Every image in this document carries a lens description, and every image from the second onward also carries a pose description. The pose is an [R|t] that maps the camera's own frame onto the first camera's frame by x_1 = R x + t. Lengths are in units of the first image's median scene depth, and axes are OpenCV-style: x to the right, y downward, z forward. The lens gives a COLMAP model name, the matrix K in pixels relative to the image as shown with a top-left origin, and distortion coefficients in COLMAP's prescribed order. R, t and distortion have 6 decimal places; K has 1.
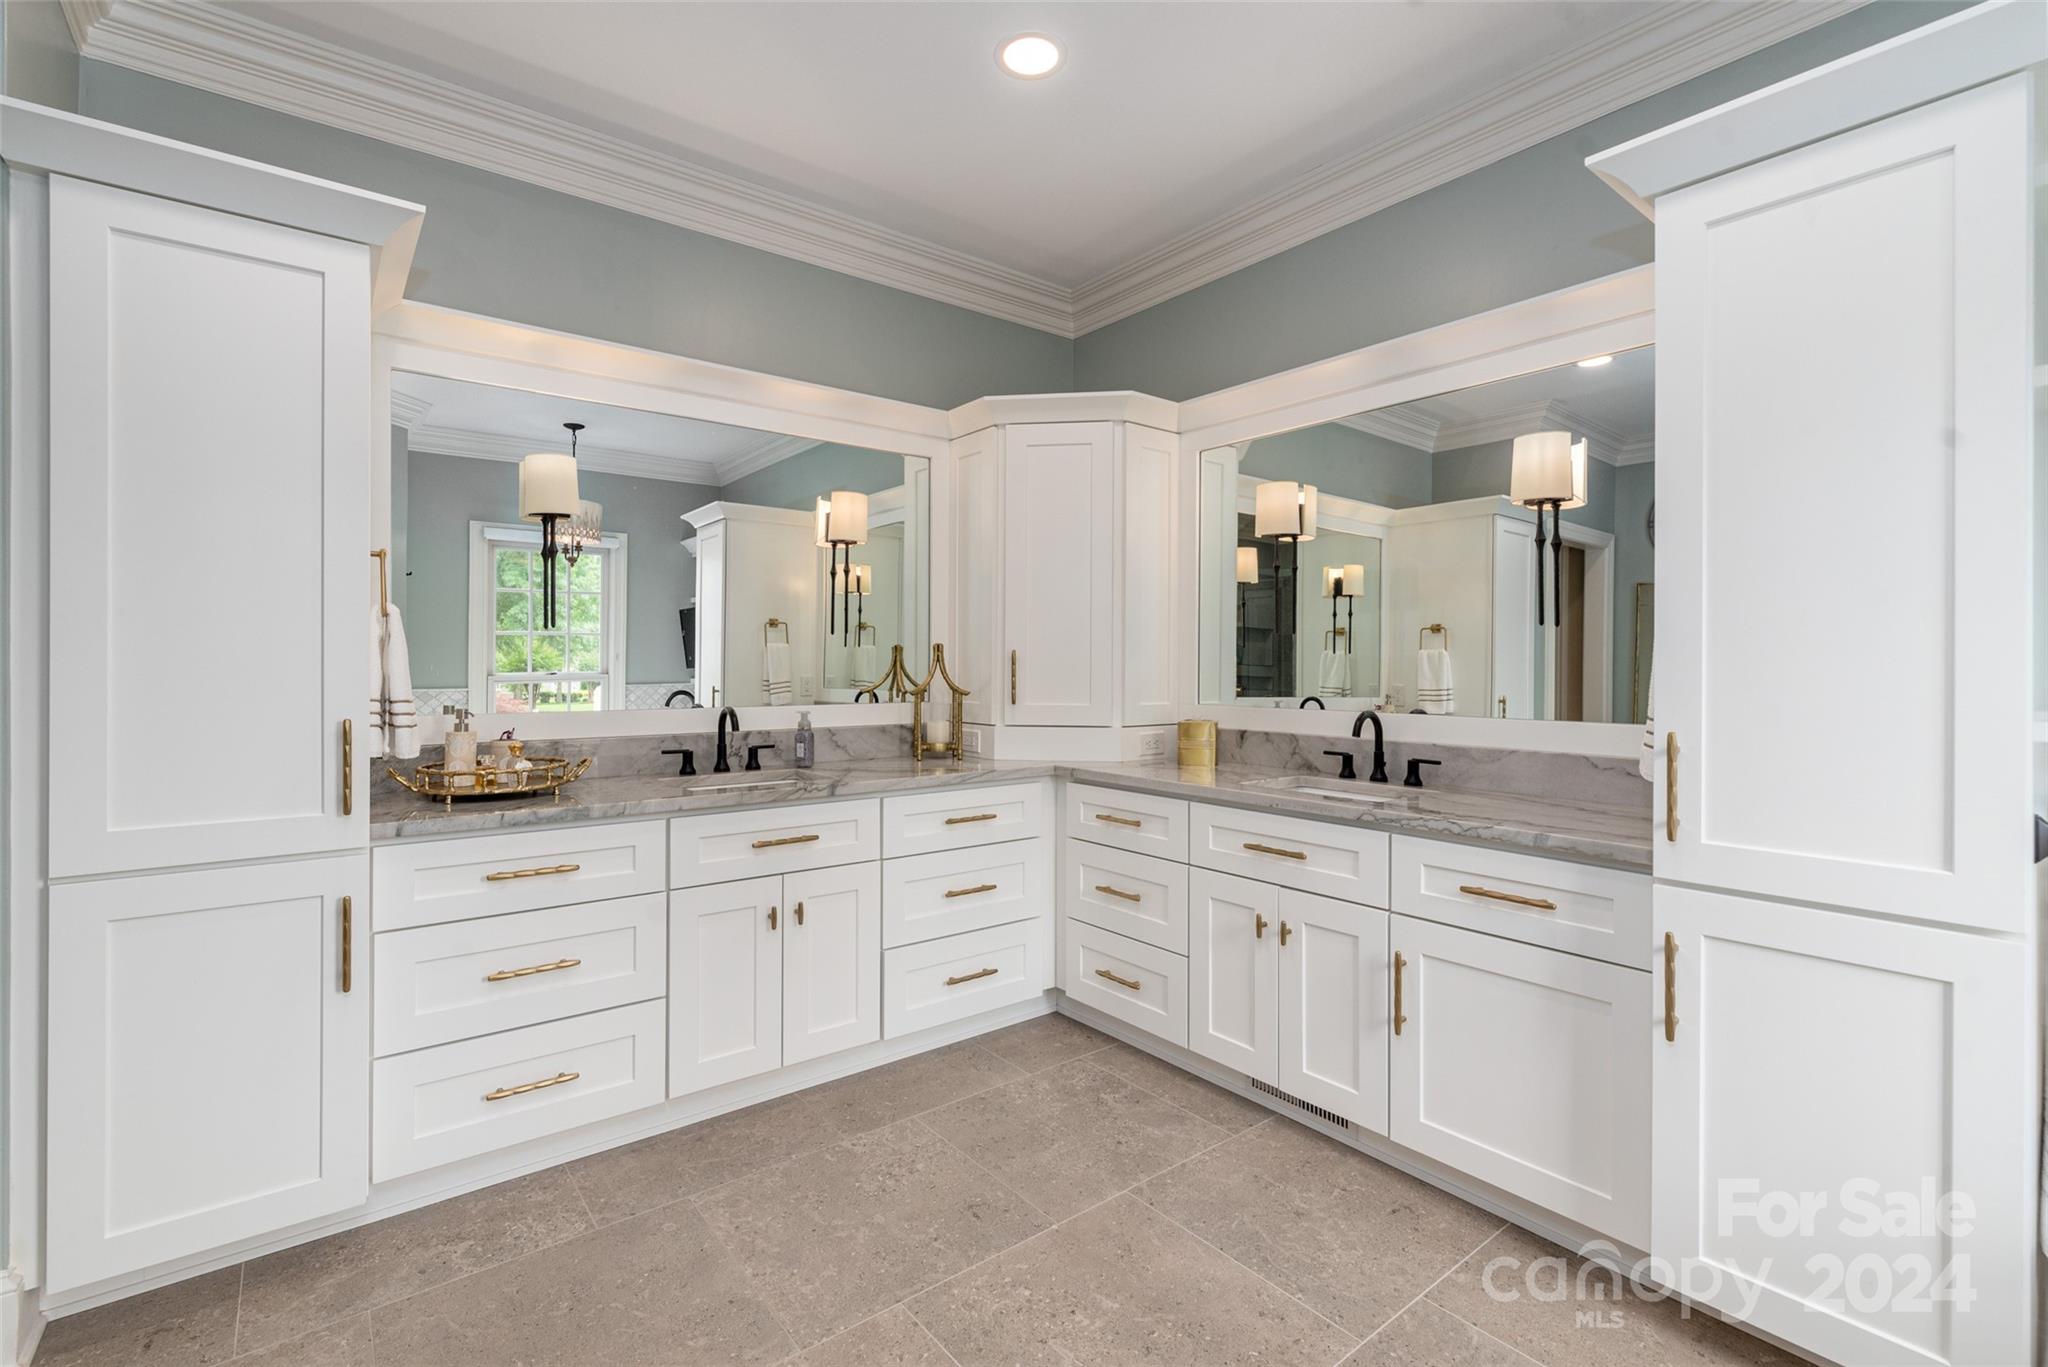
lens RADIAL K [[919.0, 0, 1024.6], [0, 919.0, 674.8], [0, 0, 1]] dist [0.002179, 0.000233]
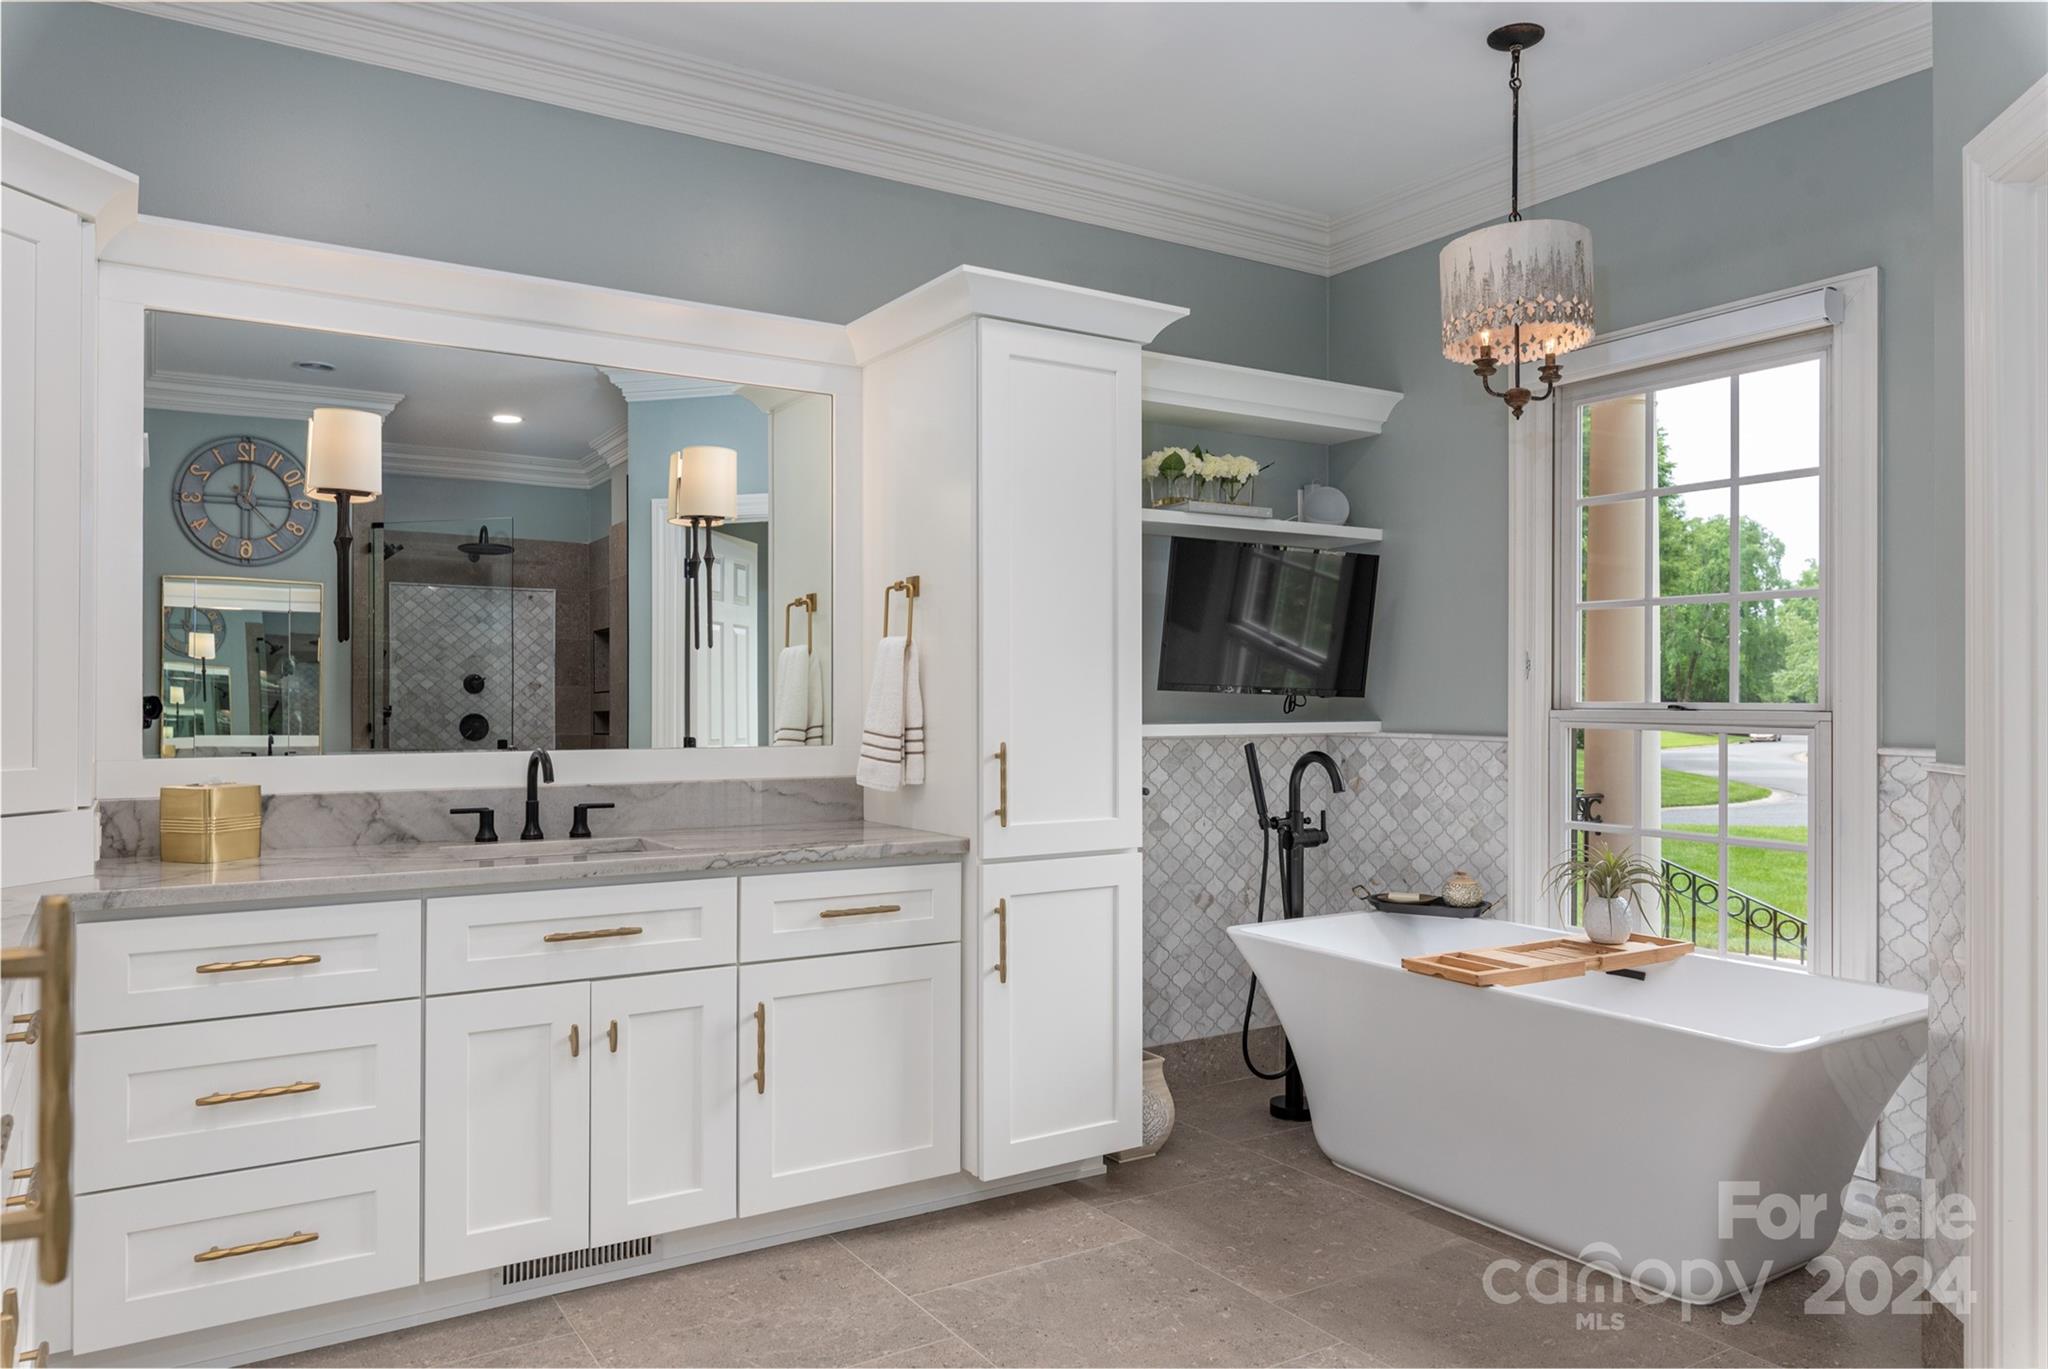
lens RADIAL K [[1398.8, 0, 1024.6], [0, 1398.8, 686.0], [0, 0, 1]] dist [0.008171, 0.001387]
pose [[0.099769, 0.001589, 0.995009, -0.834269], [0.008943, 0.999957, -0.002493, -0.007811], [-0.994970, 0.009147, 0.099750, 0.518647]]
